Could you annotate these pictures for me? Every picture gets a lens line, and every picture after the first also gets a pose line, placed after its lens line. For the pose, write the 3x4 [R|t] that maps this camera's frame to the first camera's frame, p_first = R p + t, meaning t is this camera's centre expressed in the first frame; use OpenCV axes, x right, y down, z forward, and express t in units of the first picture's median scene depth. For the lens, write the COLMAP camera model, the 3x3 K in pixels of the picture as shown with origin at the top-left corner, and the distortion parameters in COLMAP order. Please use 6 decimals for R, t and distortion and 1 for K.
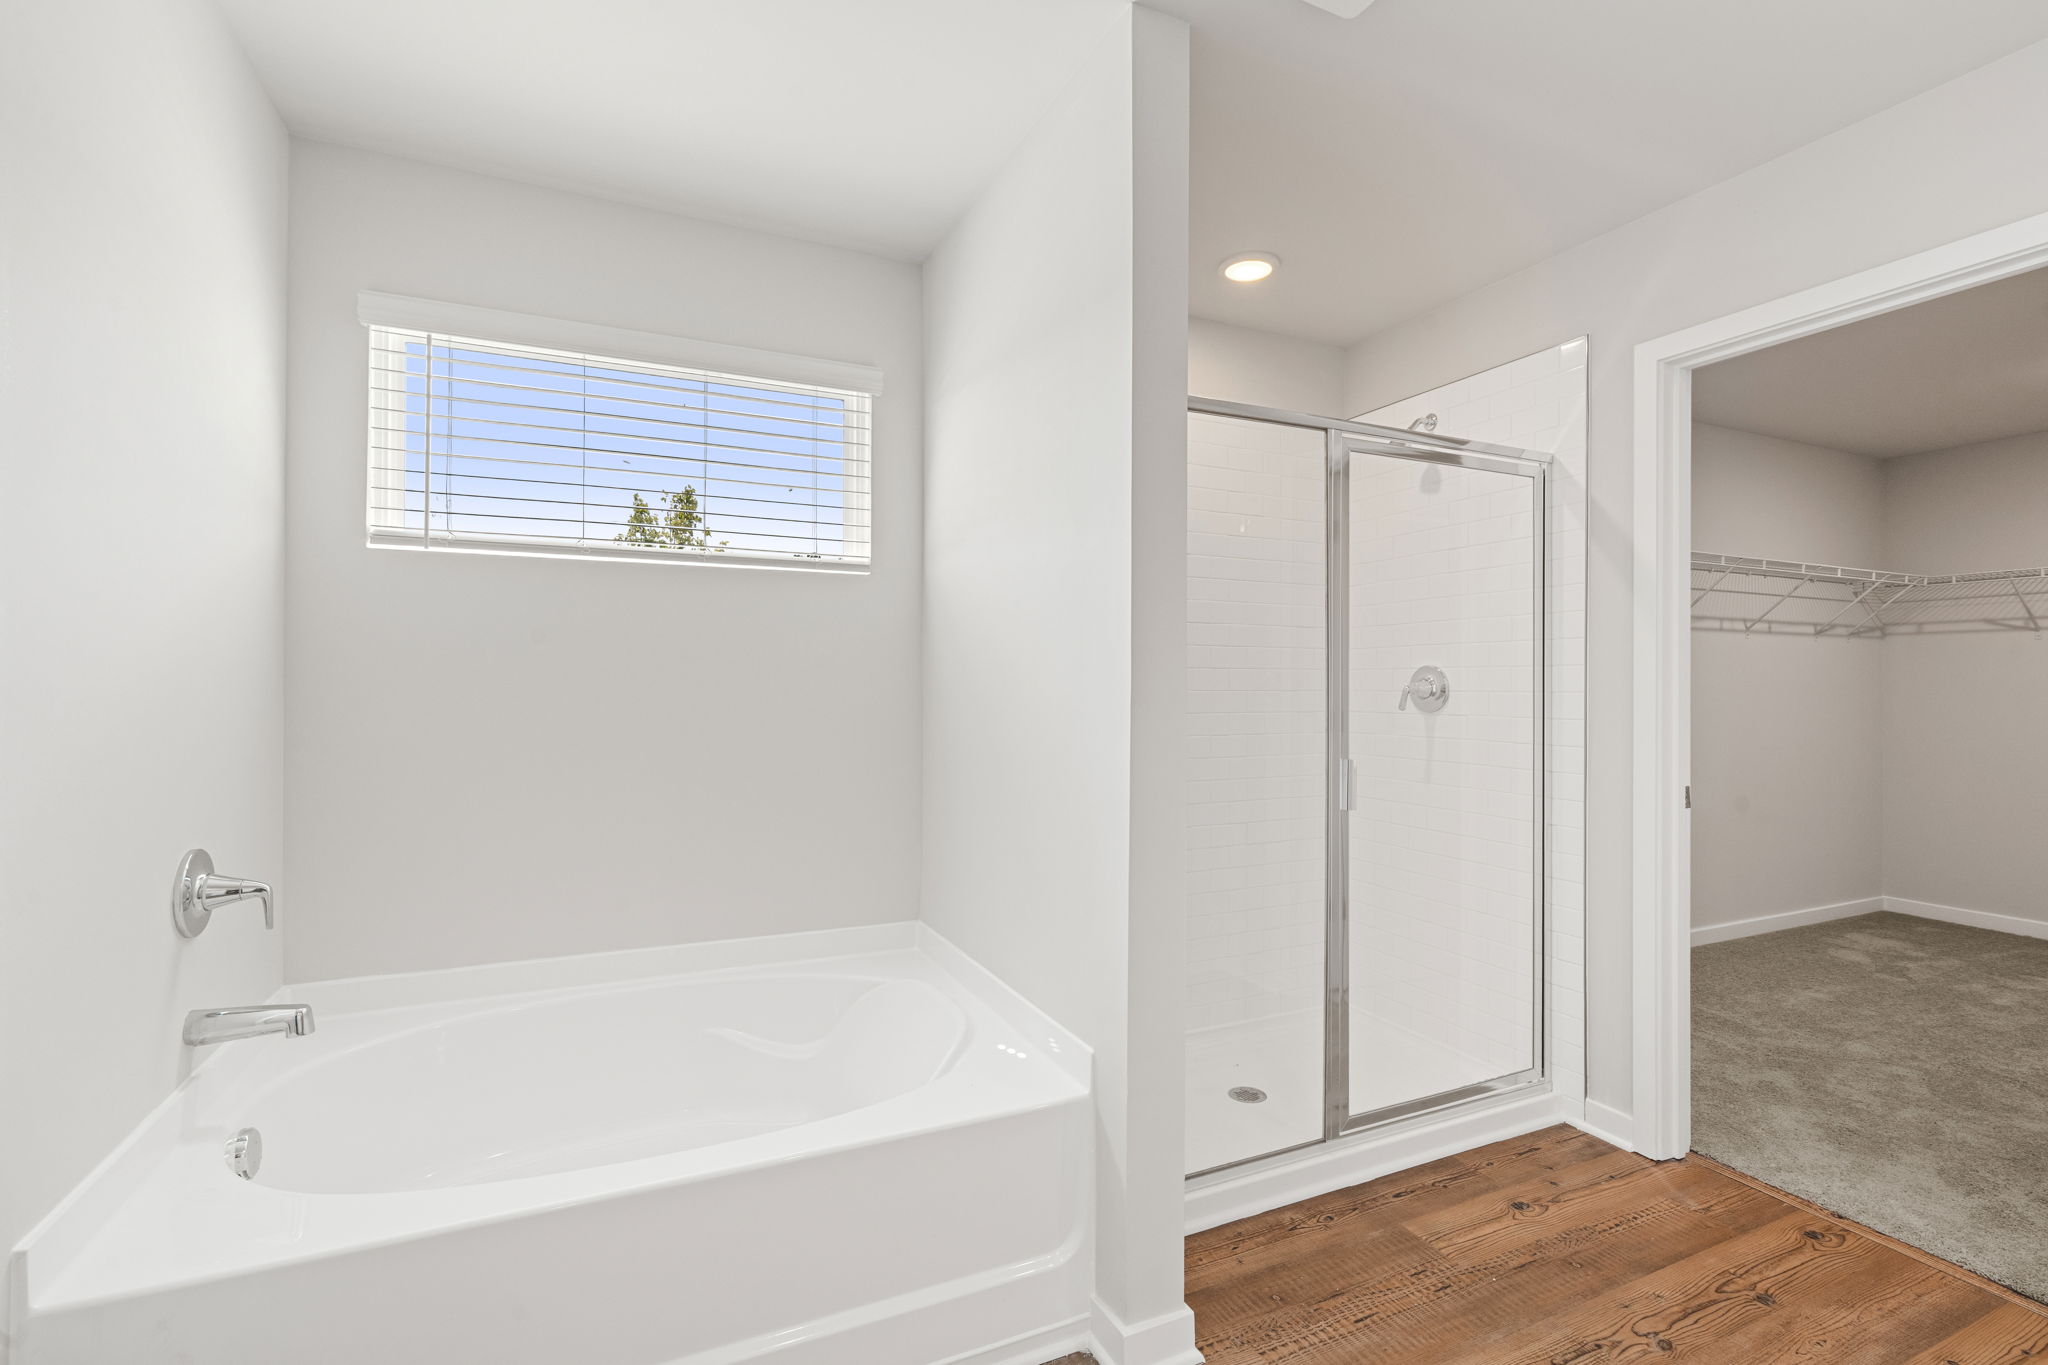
lens RADIAL K [[918.5, 0, 1025.5], [0, 918.5, 677.2], [0, 0, 1]] dist [0.003345, 0.000730]
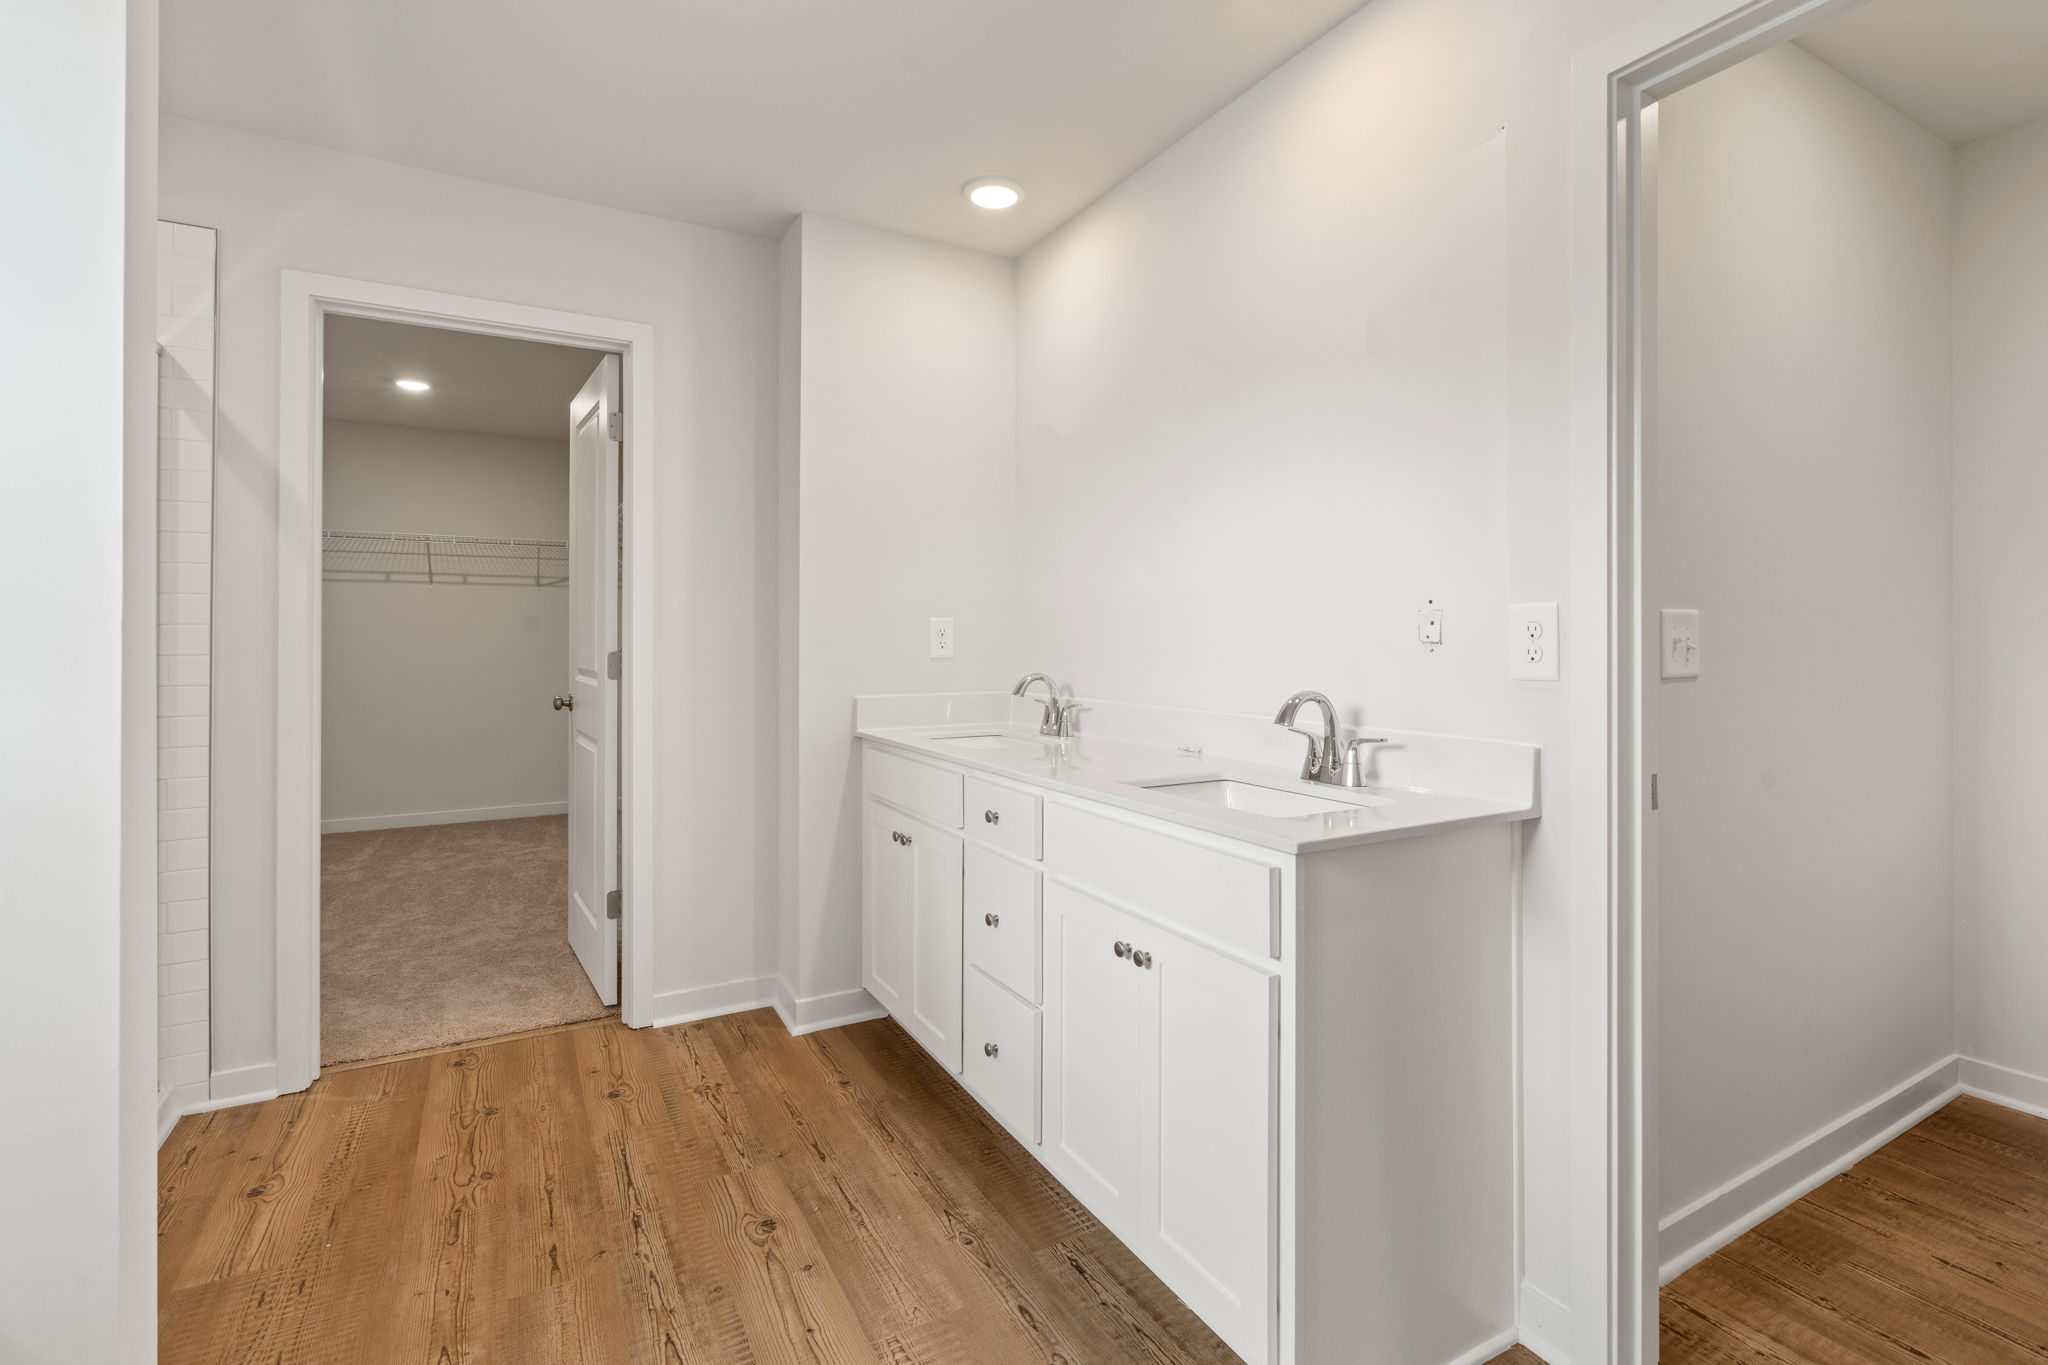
lens RADIAL K [[939.1, 0, 1035.2], [0, 939.1, 654.3], [0, 0, 1]] dist [-0.000557, 0.000085]
pose [[-0.081722, -0.019622, 0.996462, -0.460410], [-0.015146, 0.999715, 0.018444, 0.018132], [-0.996540, -0.013586, -0.081996, 0.338709]]
